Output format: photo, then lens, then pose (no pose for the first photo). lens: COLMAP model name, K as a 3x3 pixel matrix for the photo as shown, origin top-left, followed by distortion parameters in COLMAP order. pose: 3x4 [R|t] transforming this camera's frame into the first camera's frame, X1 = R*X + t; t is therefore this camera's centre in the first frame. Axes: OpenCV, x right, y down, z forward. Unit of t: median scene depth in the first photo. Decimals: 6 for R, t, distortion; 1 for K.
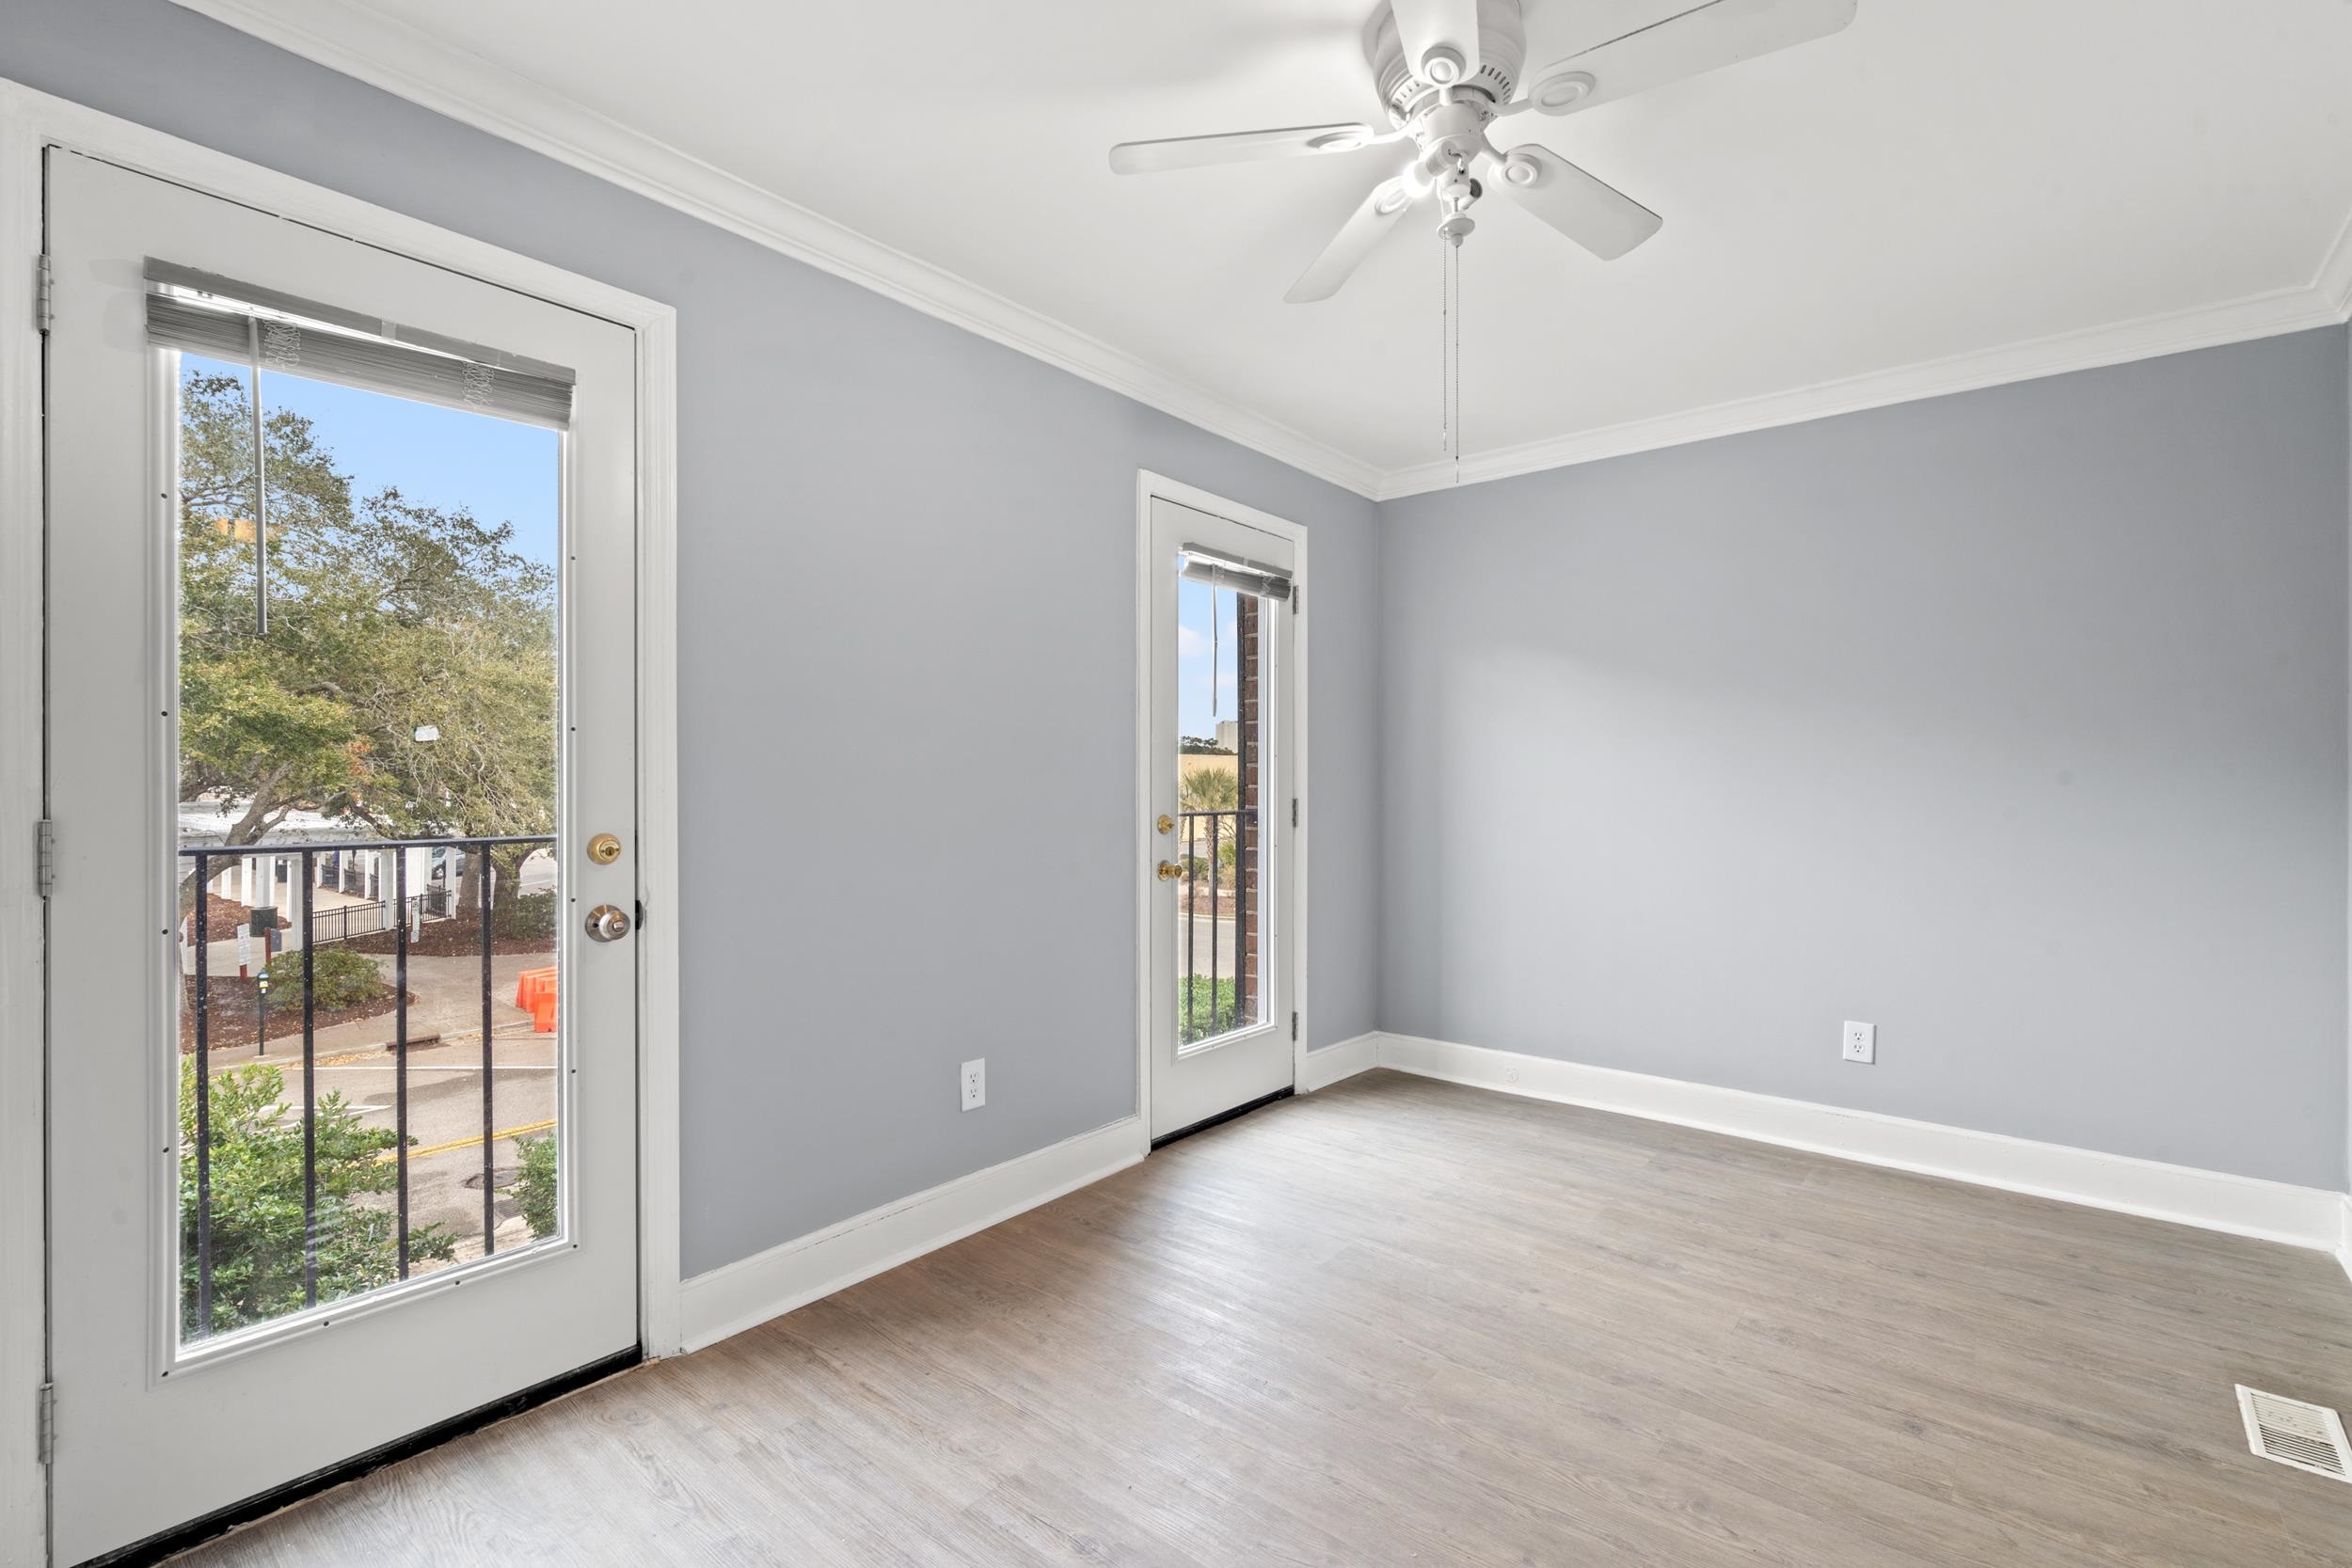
lens RADIAL K [[1078.8, 0, 1182.5], [0, 1078.8, 781.9], [0, 0, 1]] dist [-0.002229, 0.000015]
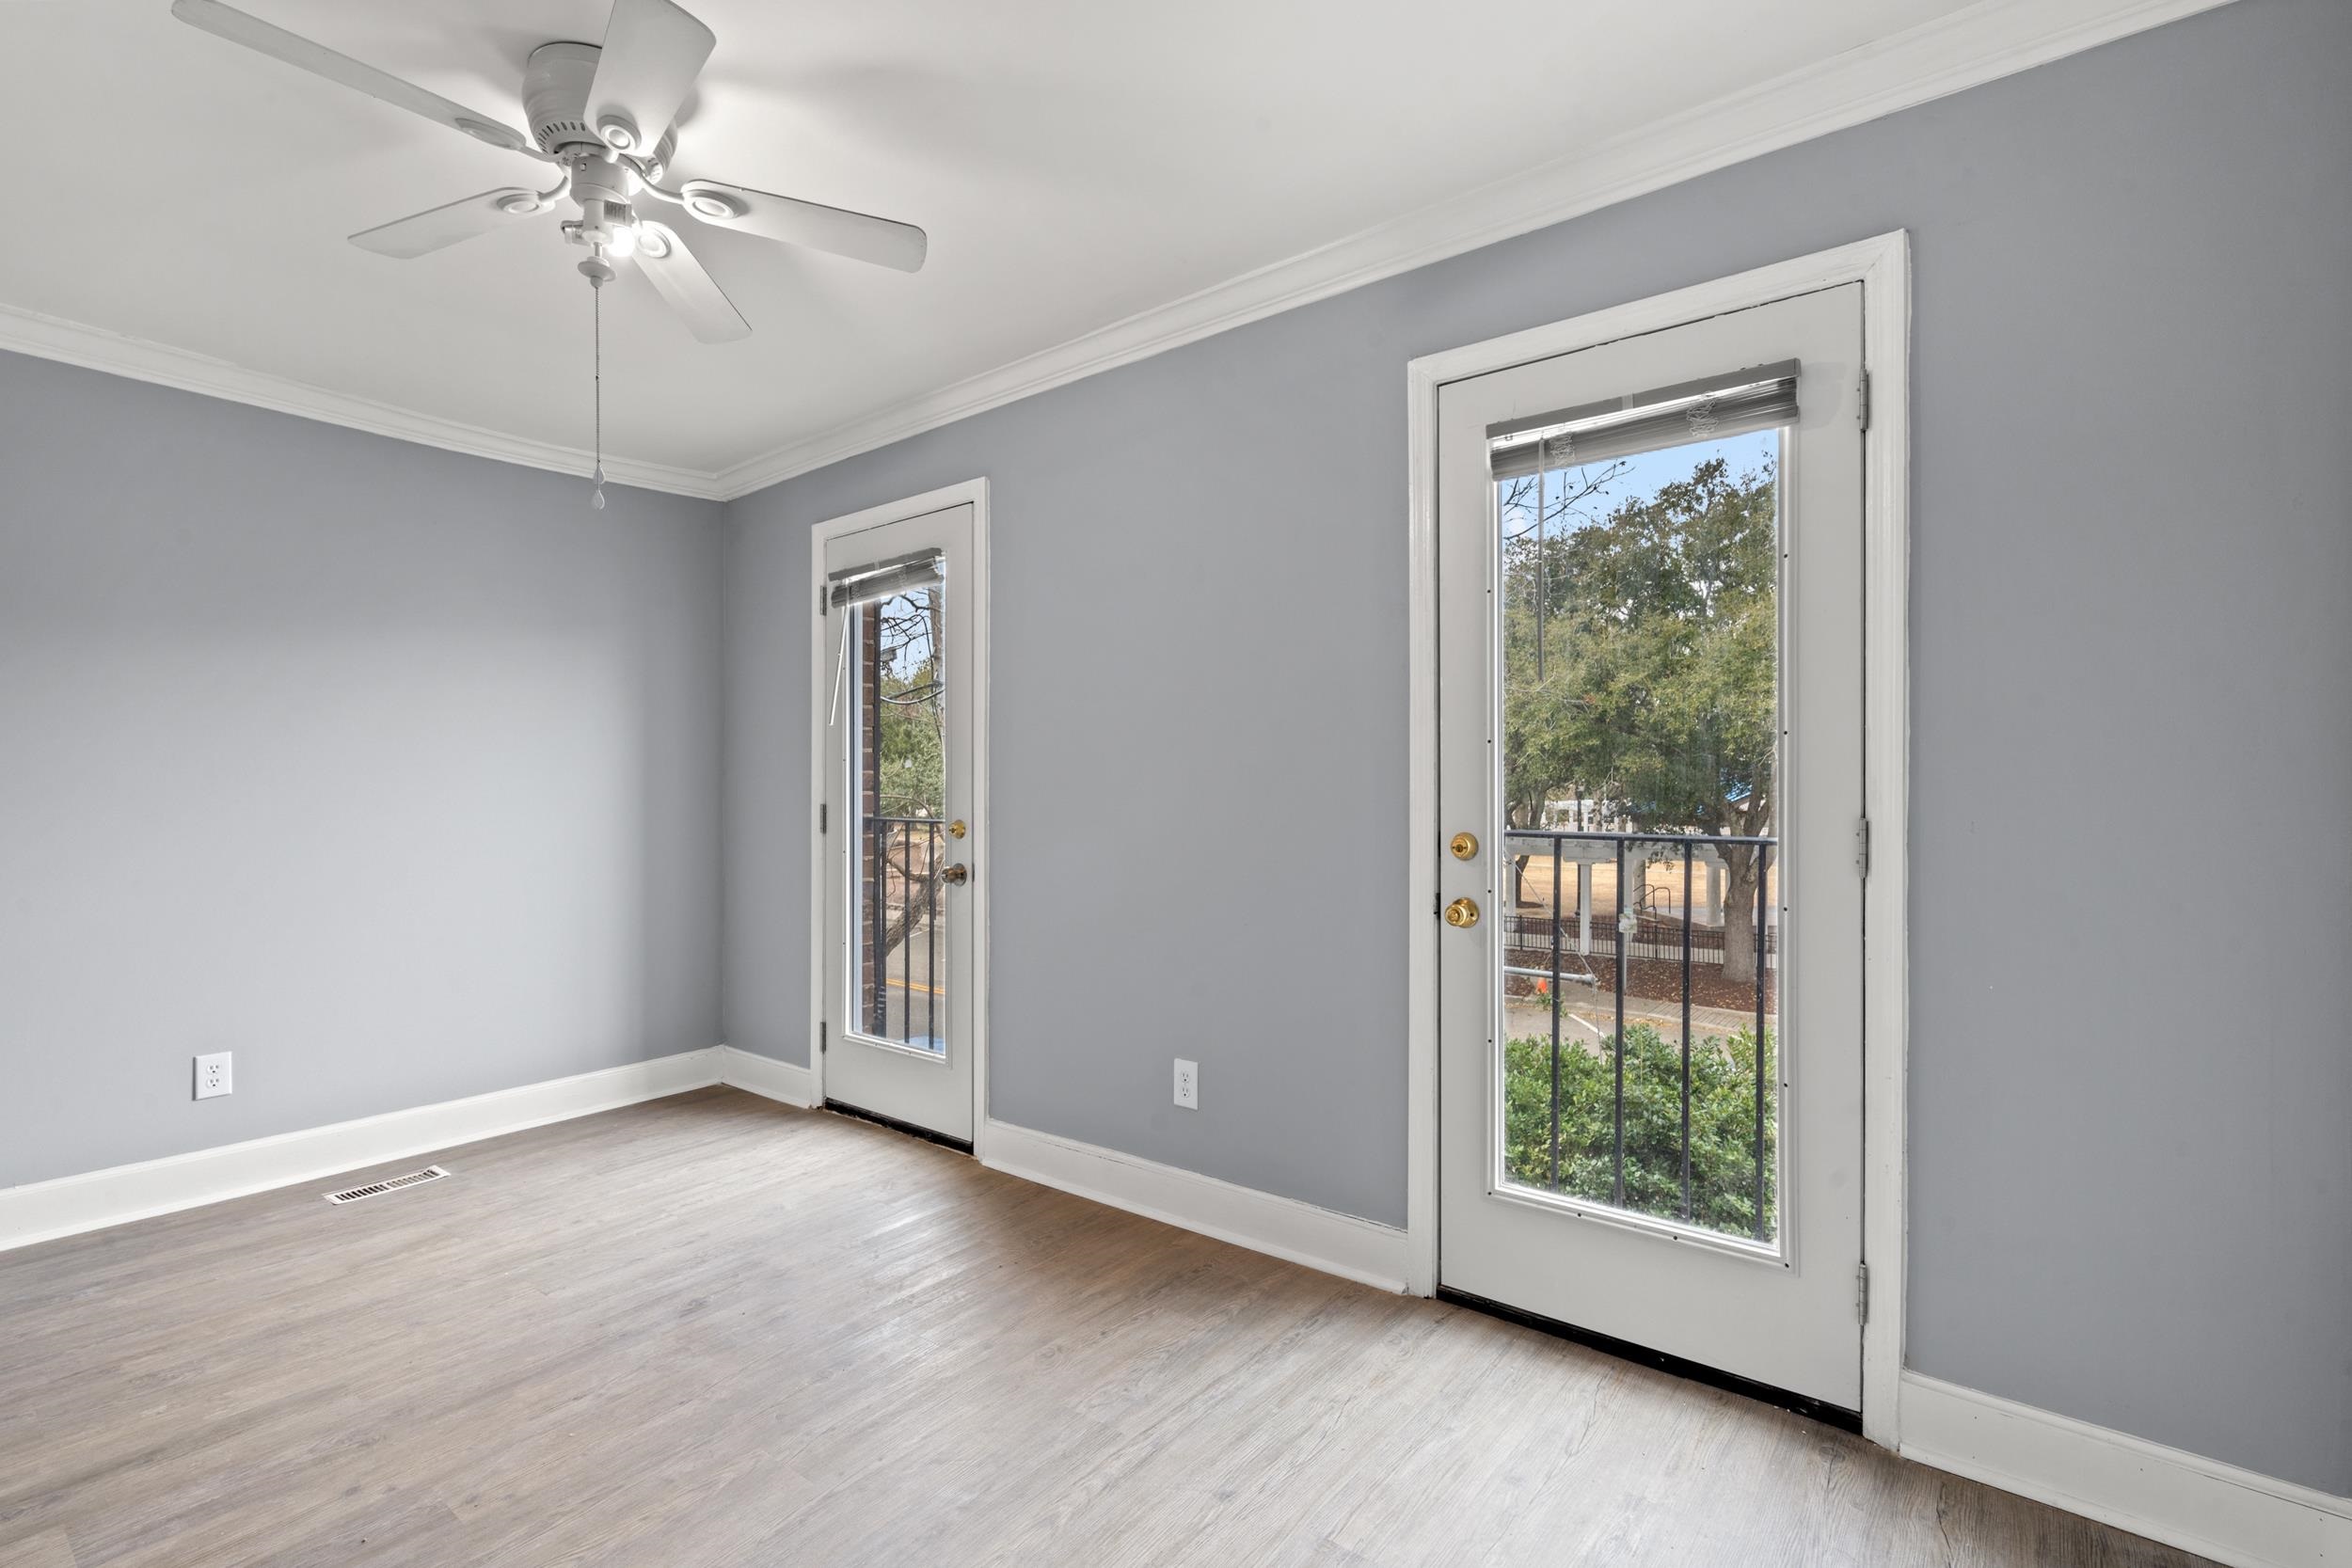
lens RADIAL K [[1053.5, 0, 1187.2], [0, 1053.5, 790.7], [0, 0, 1]] dist [-0.010928, 0.000186]
pose [[0.020433, 0.003056, -0.999787, 0.802331], [0.004802, 0.999983, 0.003155, 0.000043], [0.999780, -0.004866, 0.020418, 0.984509]]
